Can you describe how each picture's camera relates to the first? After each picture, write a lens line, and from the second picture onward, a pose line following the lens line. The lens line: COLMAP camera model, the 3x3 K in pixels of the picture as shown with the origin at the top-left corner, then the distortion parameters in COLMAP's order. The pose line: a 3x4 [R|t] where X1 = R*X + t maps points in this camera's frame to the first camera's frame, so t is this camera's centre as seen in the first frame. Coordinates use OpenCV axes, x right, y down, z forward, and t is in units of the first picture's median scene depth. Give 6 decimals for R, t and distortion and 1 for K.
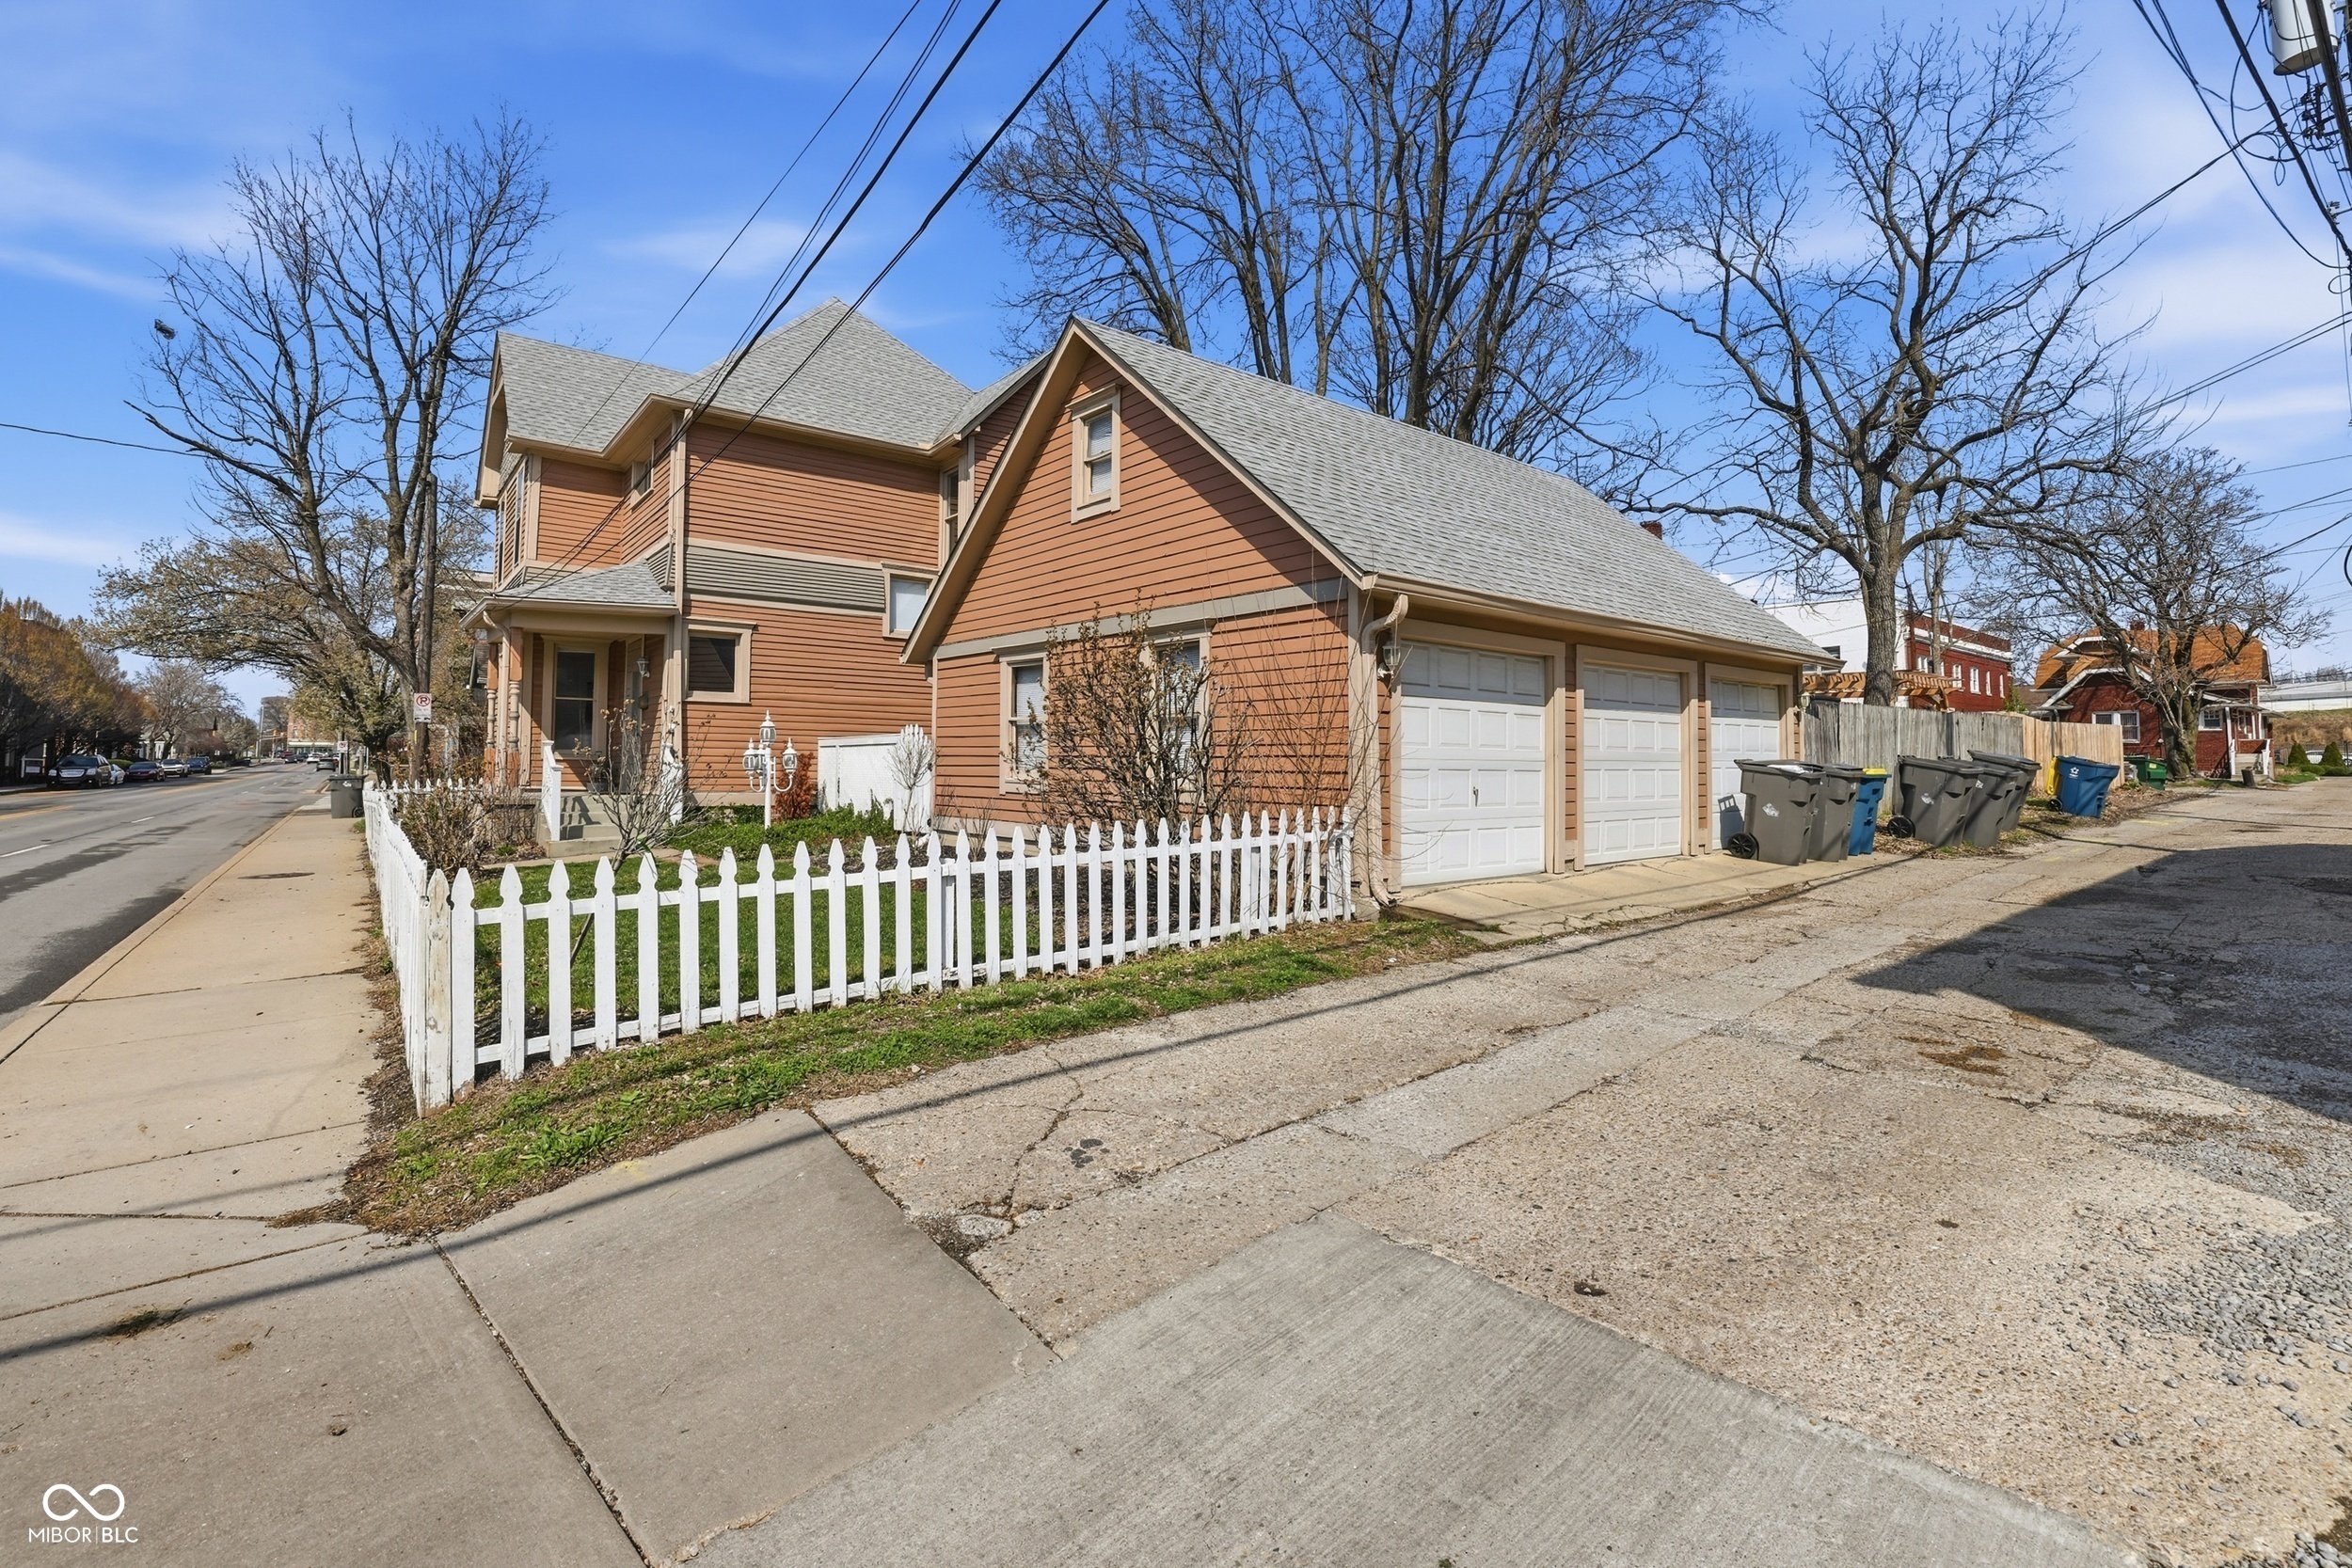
lens RADIAL K [[1007.0, 0, 1162.7], [0, 1007.0, 761.6], [0, 0, 1]] dist [-0.050231, 0.018691]
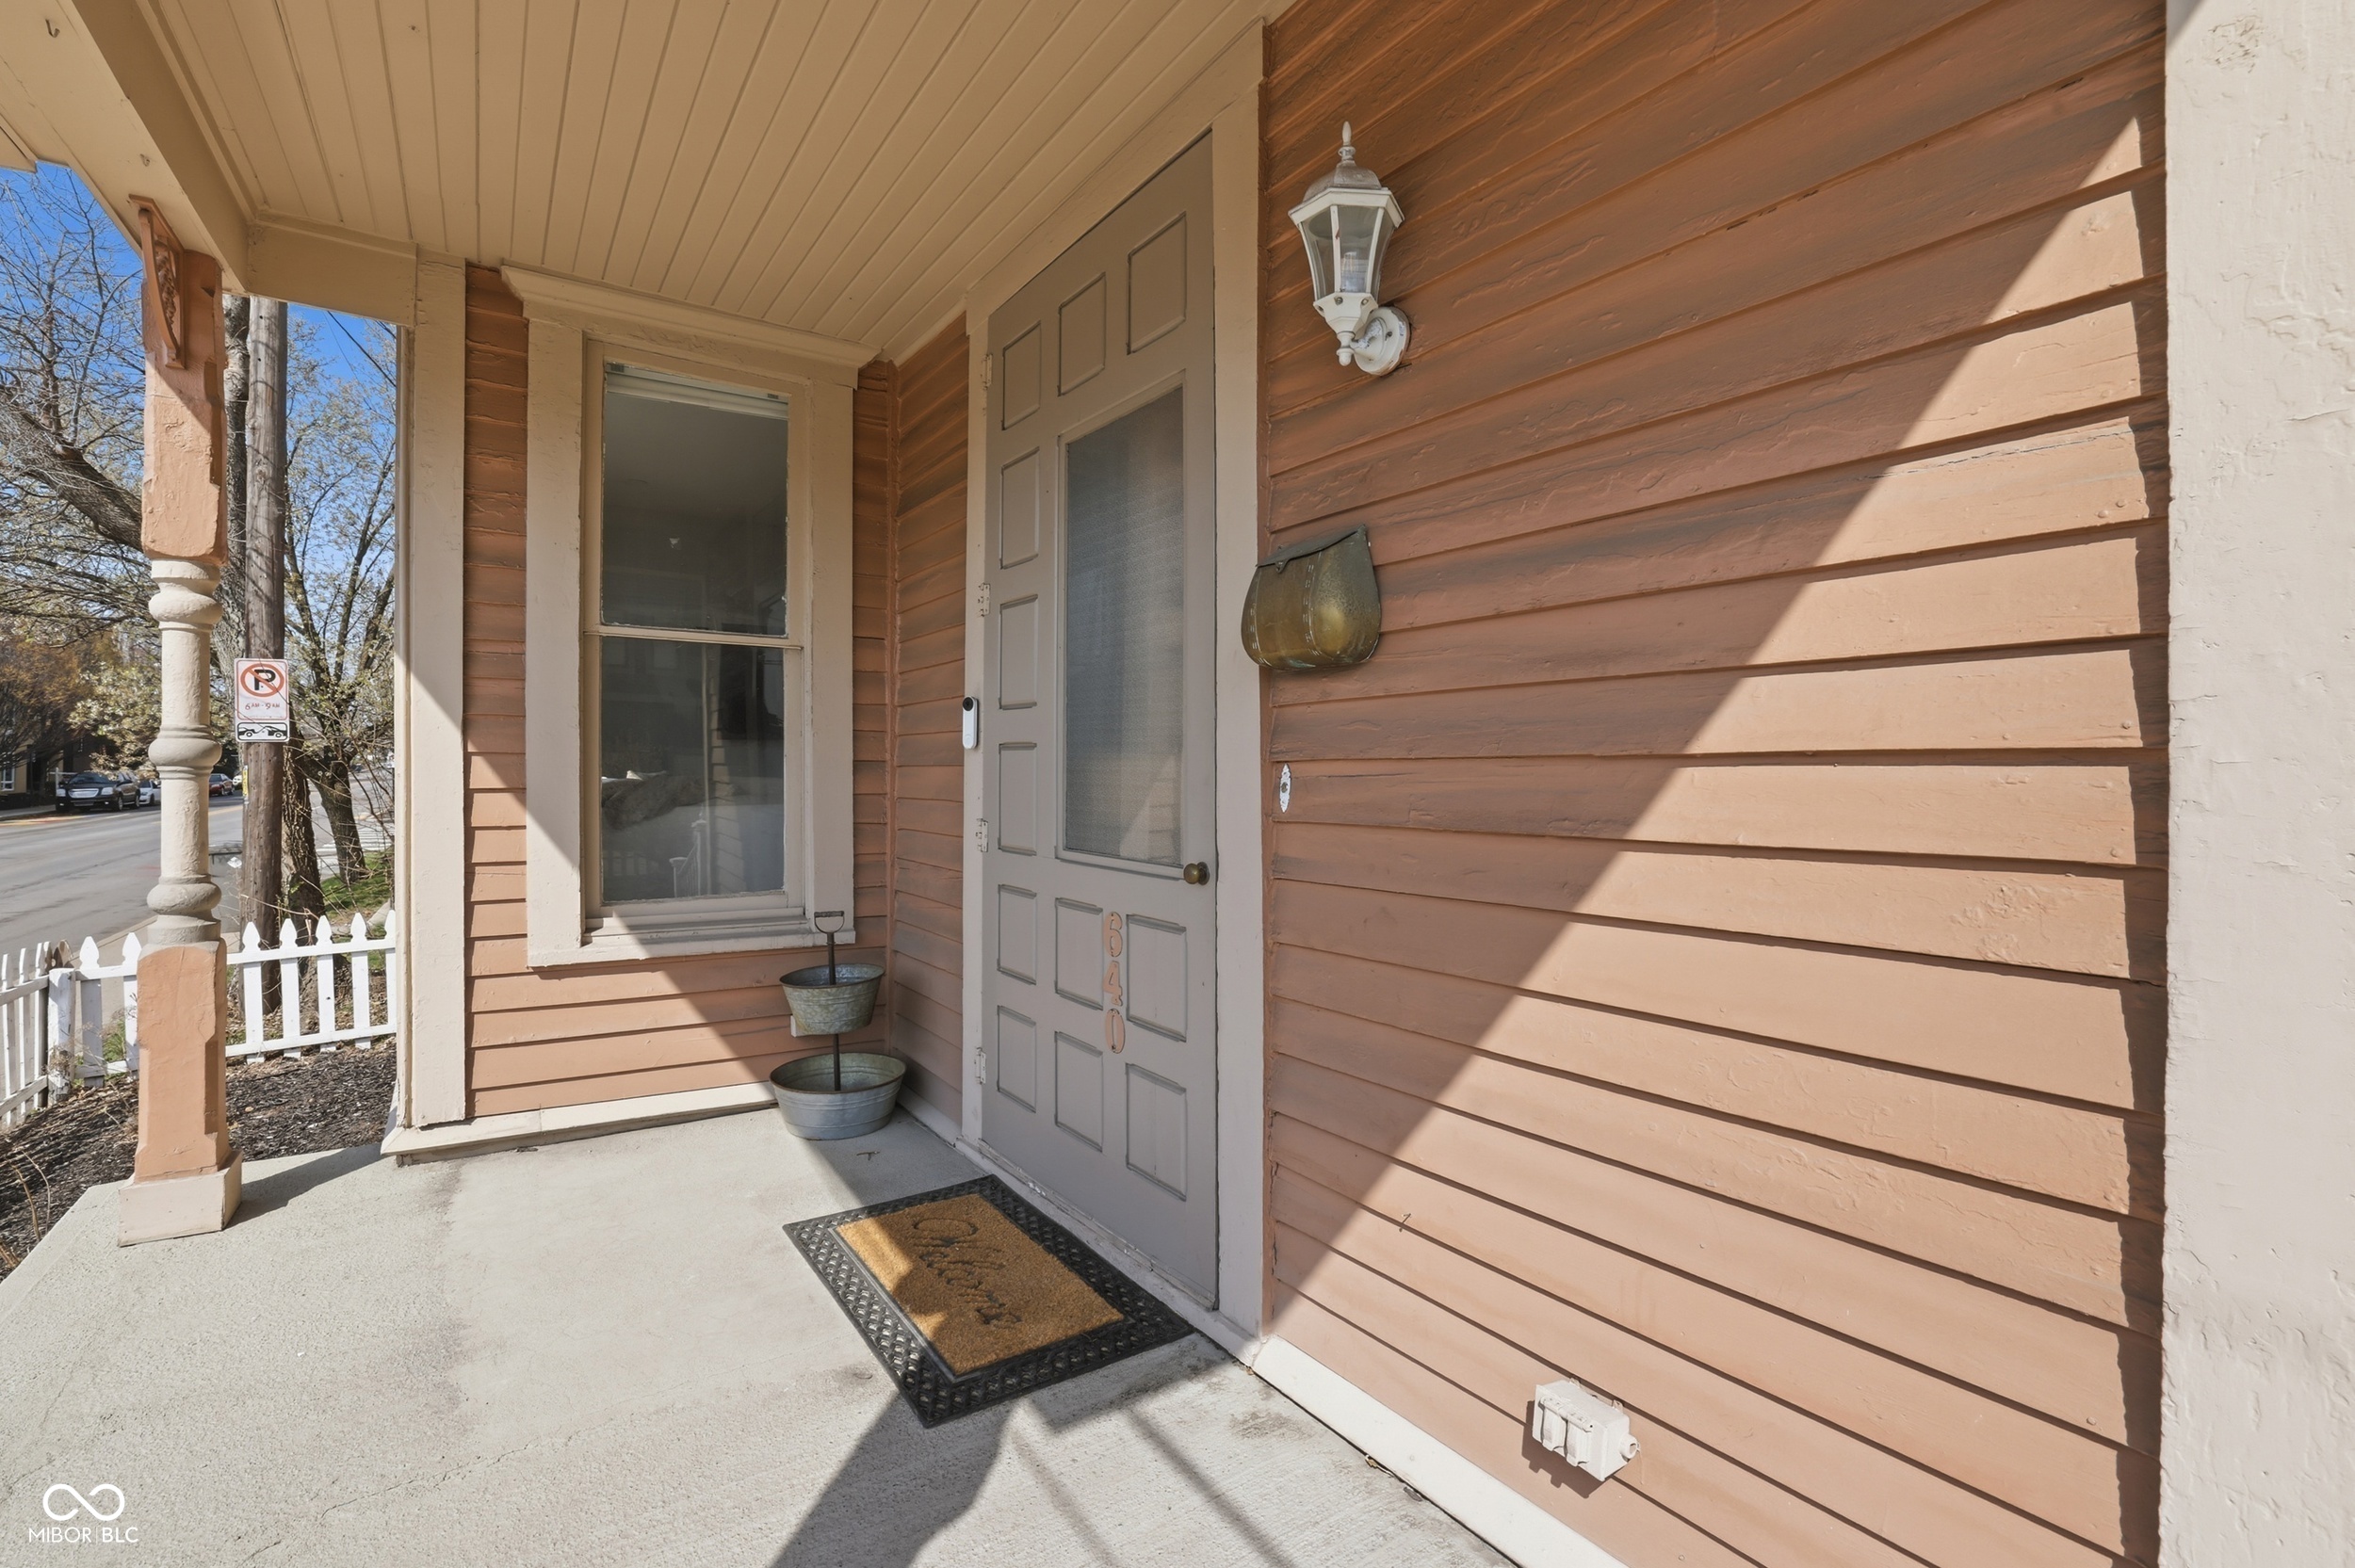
lens RADIAL K [[1008.2, 0, 1164.2], [0, 1008.2, 761.6], [0, 0, 1]] dist [-0.050231, 0.018691]
pose [[0.996779, 0.000877, -0.080193, -0.239271], [-0.001211, 0.999991, -0.004110, -0.018713], [0.080188, 0.004194, 0.996771, 0.400016]]
